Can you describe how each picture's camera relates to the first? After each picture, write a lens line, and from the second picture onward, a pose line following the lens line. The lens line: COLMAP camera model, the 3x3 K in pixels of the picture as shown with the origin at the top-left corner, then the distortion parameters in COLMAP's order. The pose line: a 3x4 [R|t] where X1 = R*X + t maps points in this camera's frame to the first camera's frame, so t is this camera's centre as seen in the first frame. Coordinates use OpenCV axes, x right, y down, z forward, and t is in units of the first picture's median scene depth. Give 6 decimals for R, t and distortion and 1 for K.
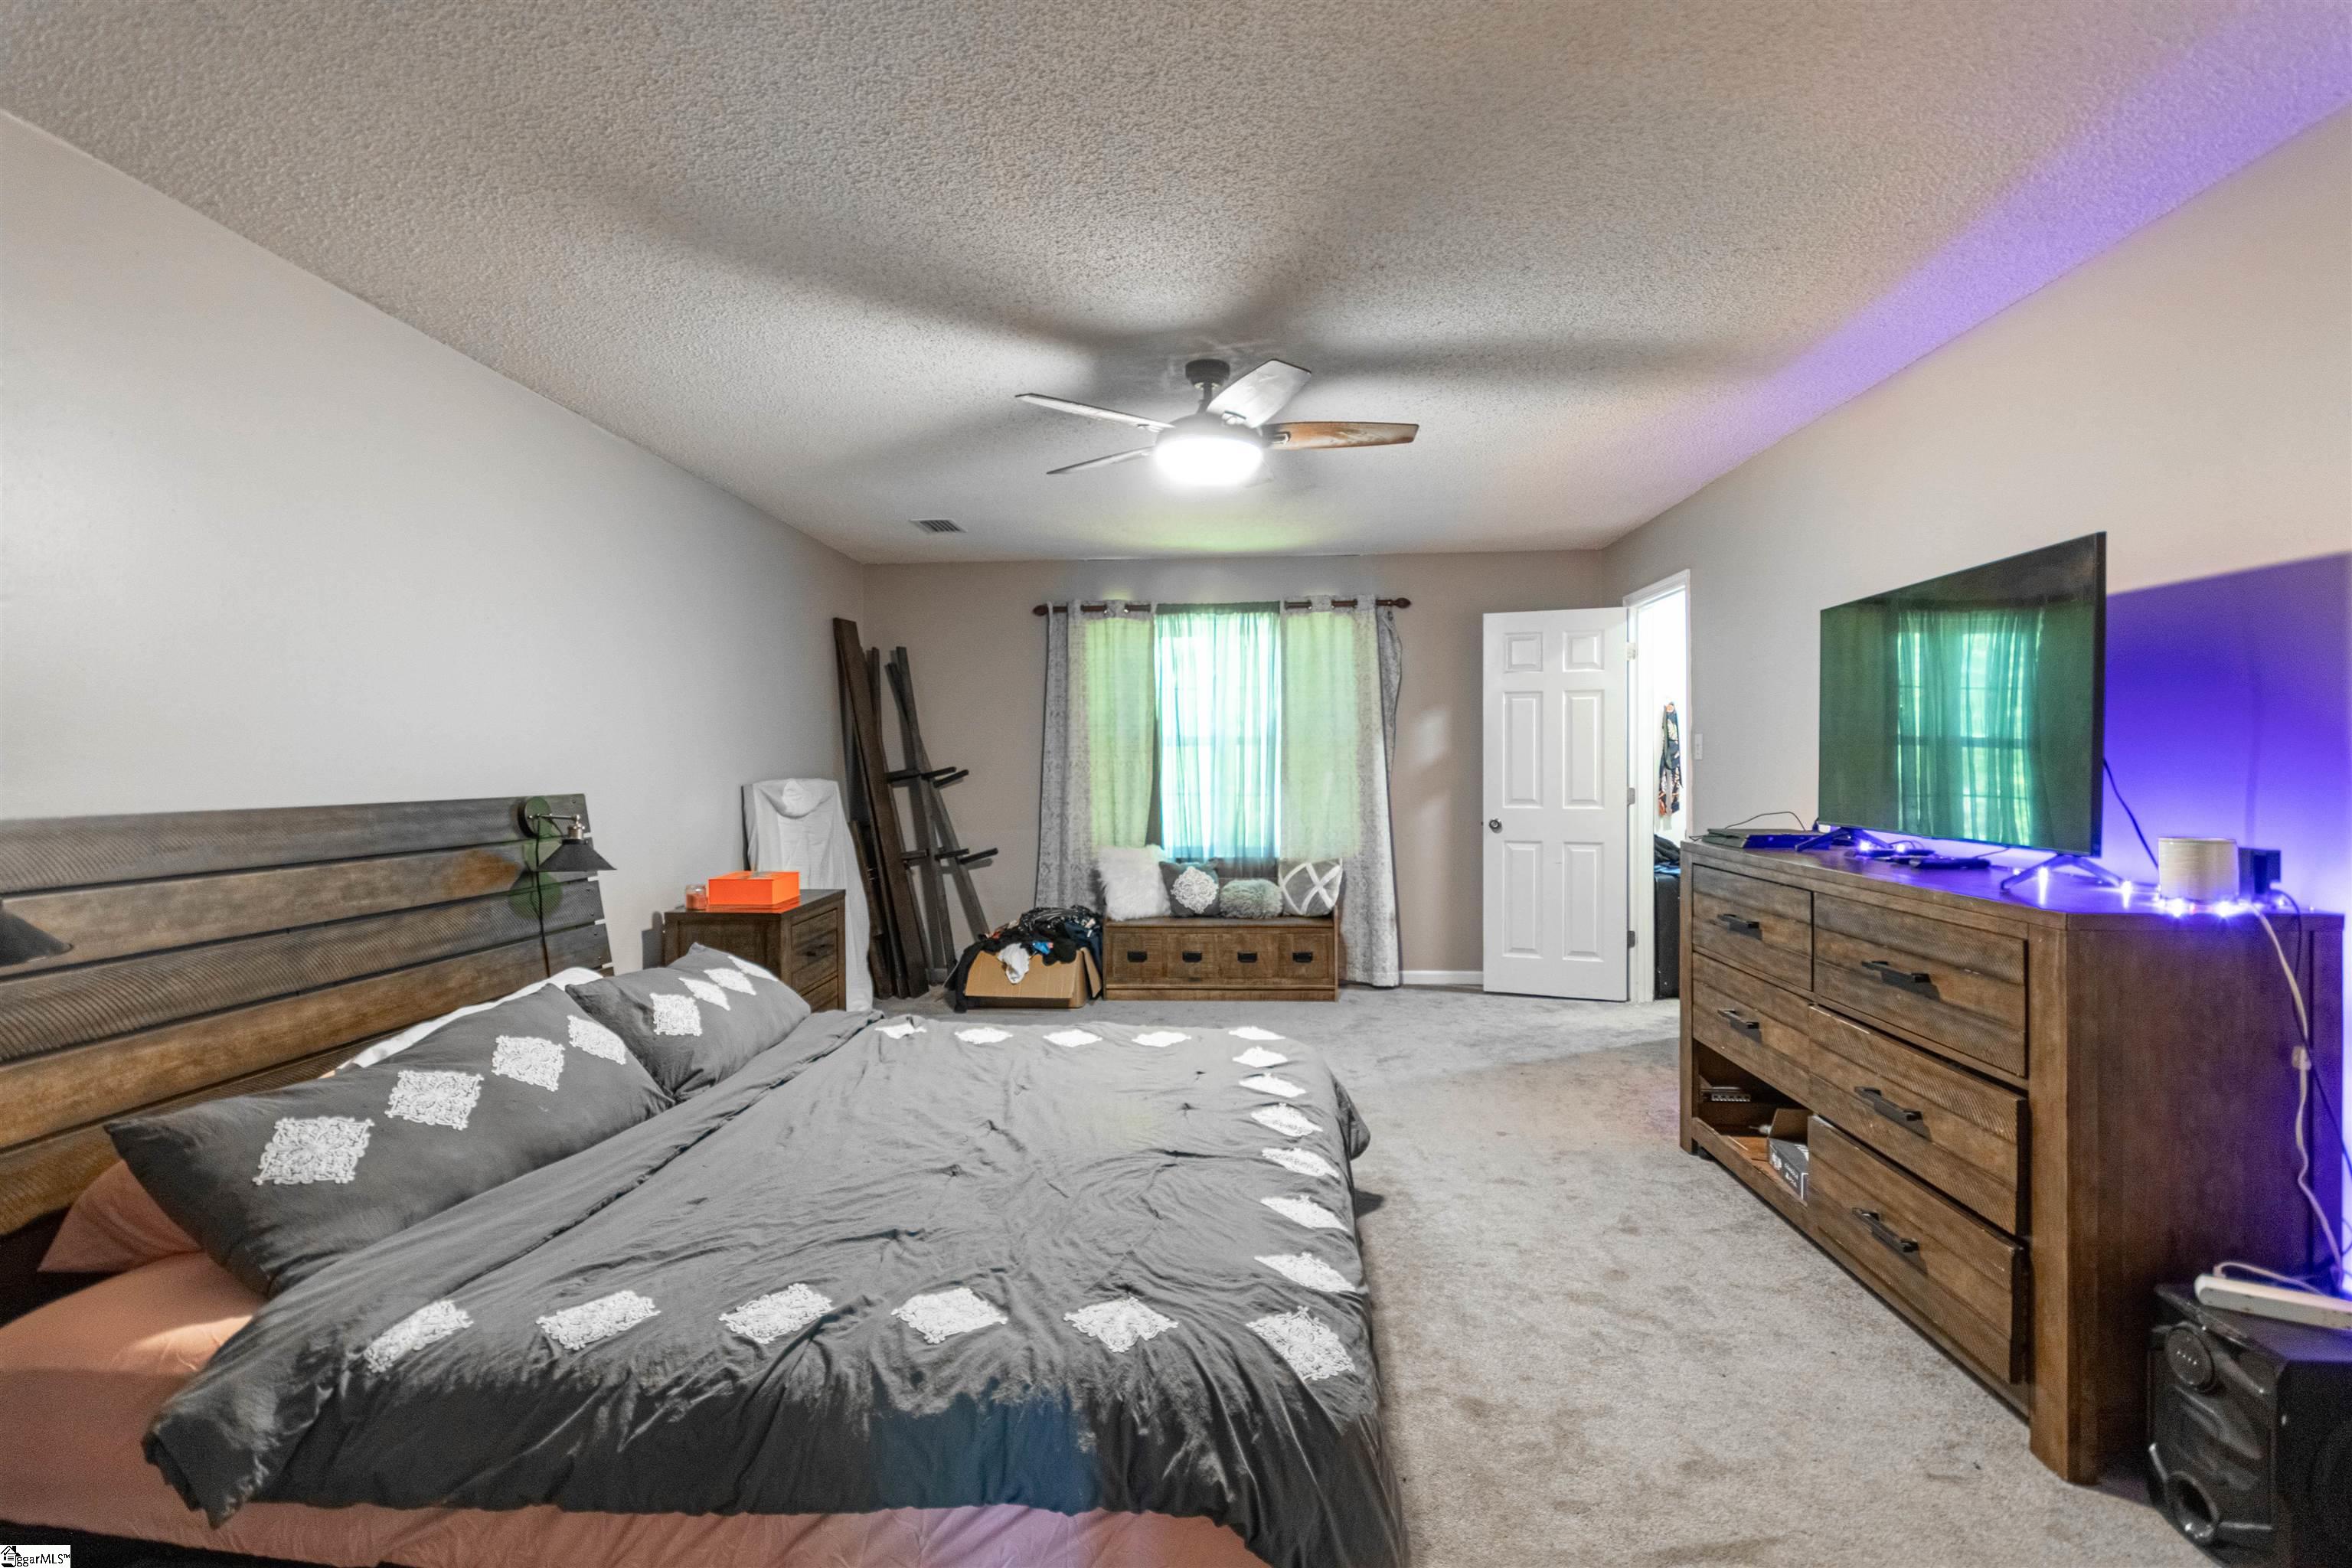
lens RADIAL K [[1100.6, 0, 1151.8], [0, 1100.6, 779.8], [0, 0, 1]] dist [0.003362, -0.000608]
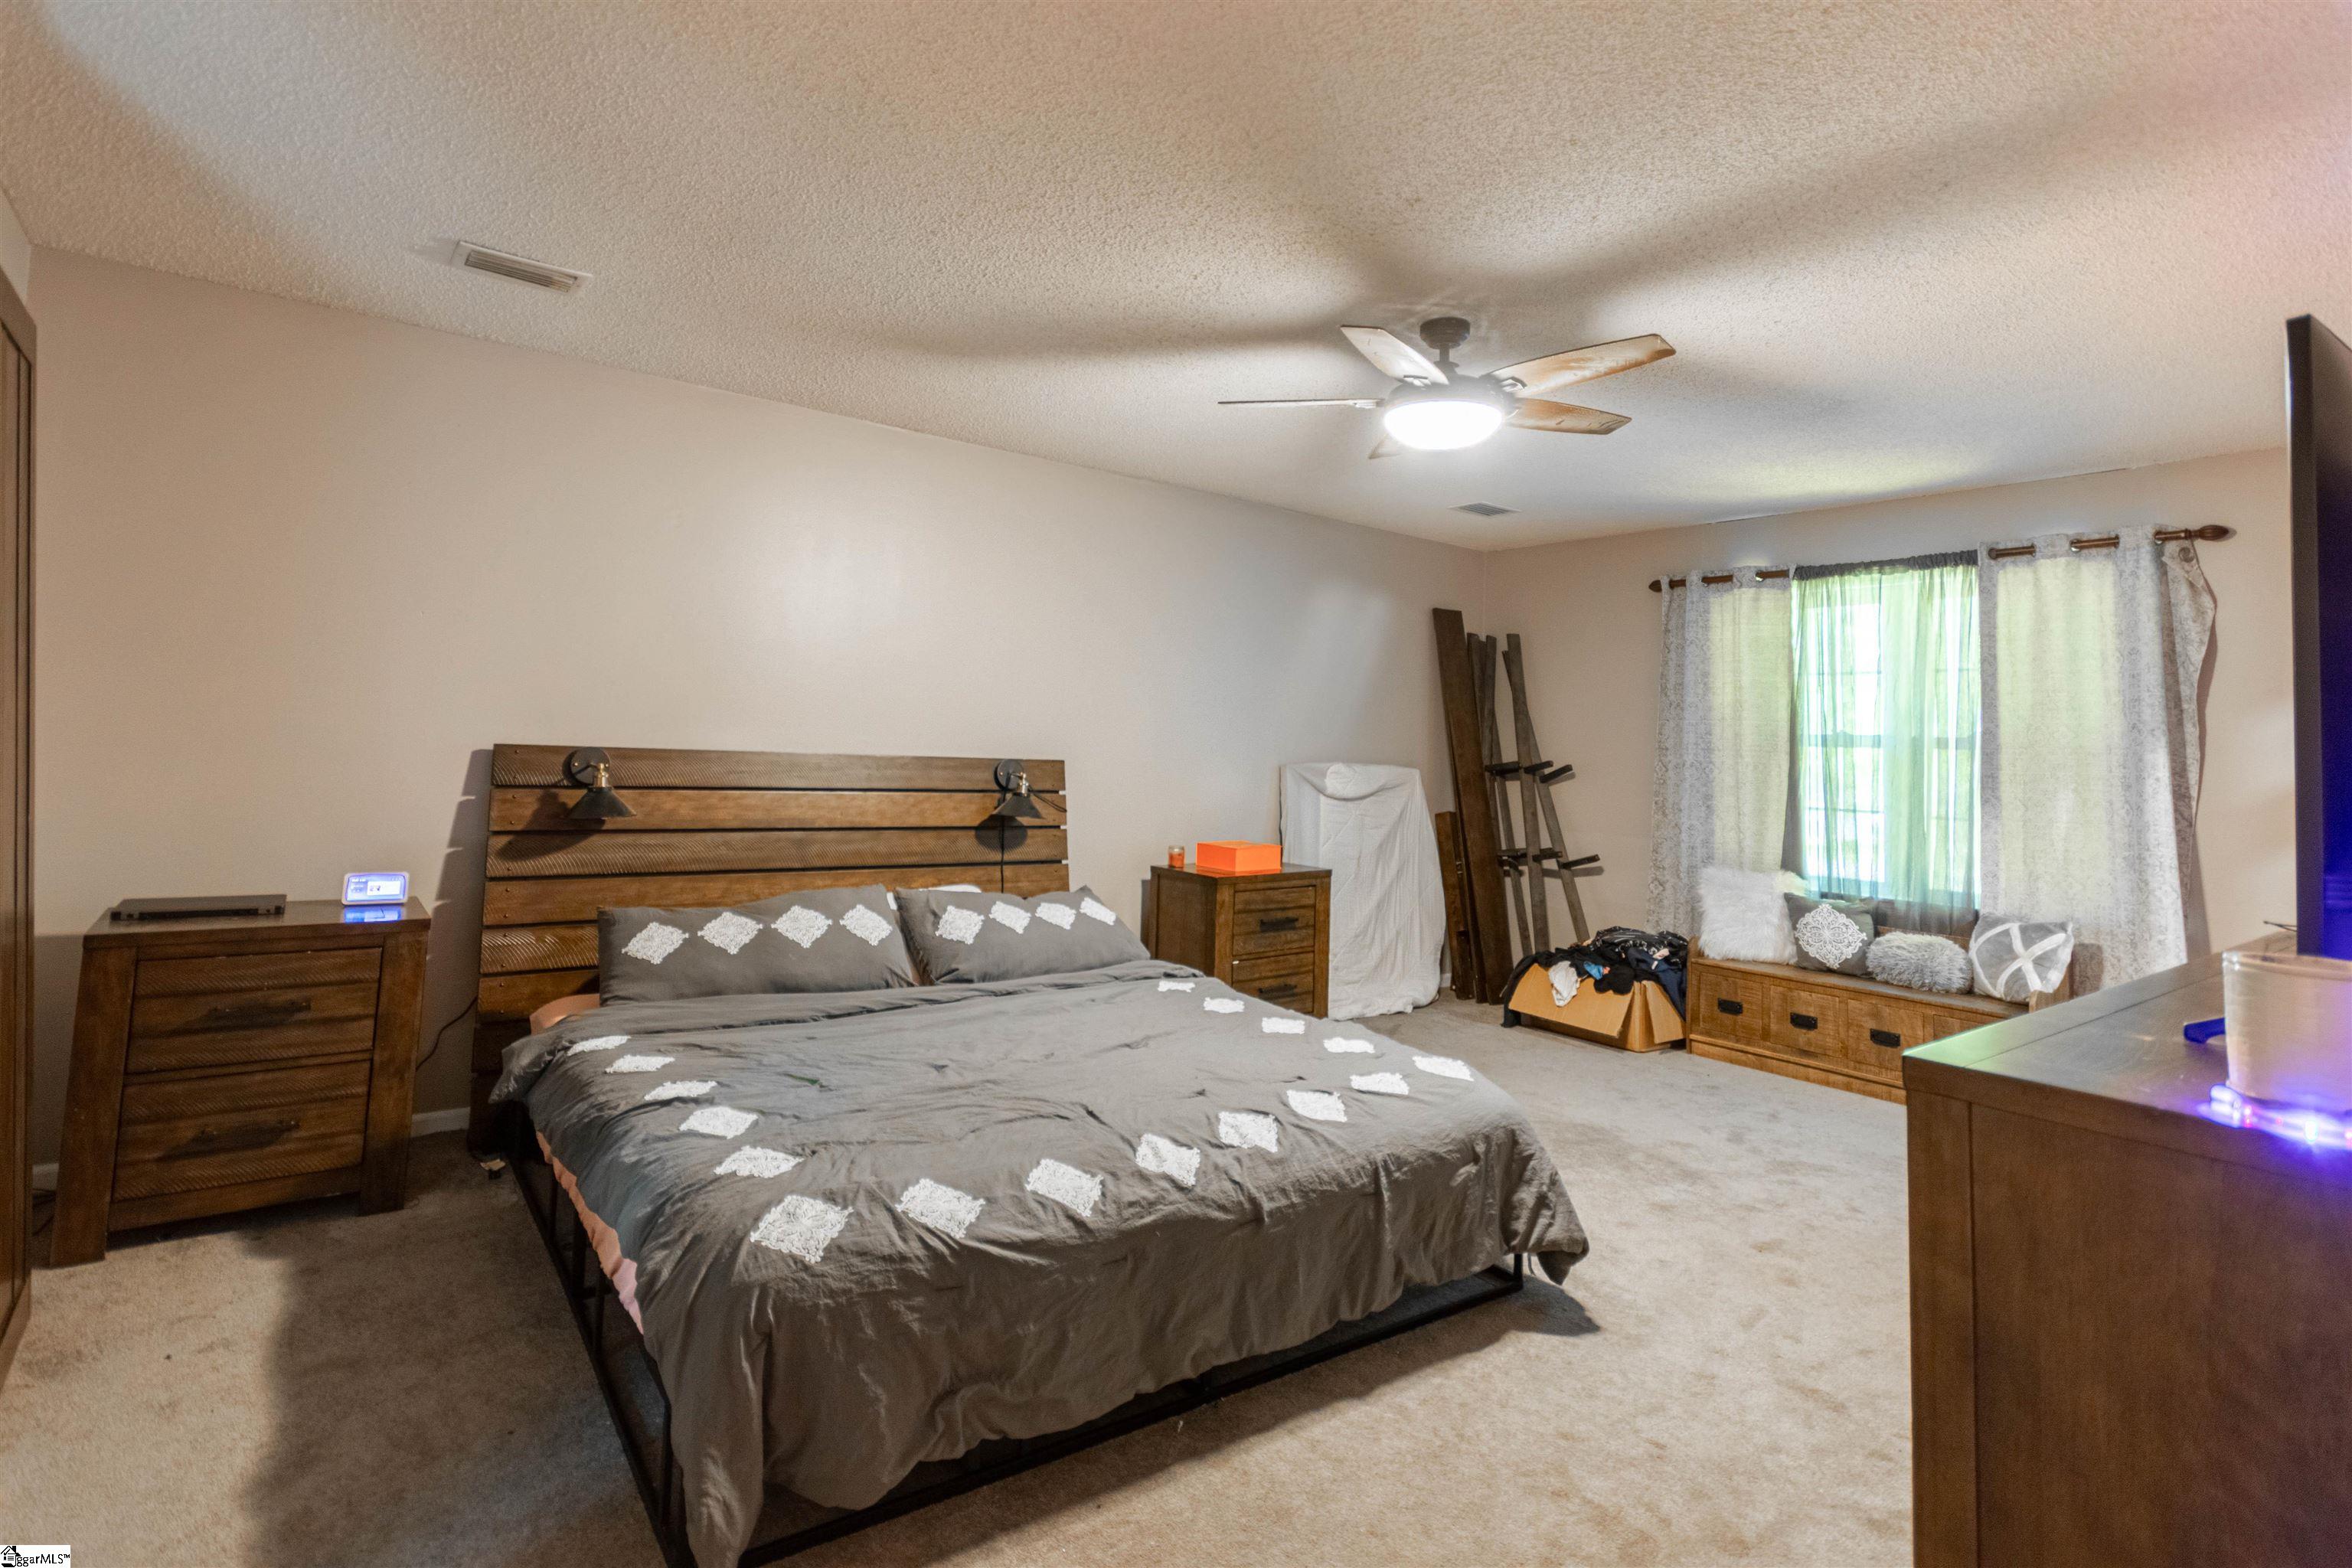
lens RADIAL K [[1100.6, 0, 1061.5], [0, 1100.6, 669.2], [0, 0, 1]] dist [0.003362, -0.000608]
pose [[0.650950, -0.018073, -0.758906, 0.278872], [-0.053677, 0.996118, -0.069764, -0.002131], [0.757221, 0.086149, 0.647453, 0.091682]]
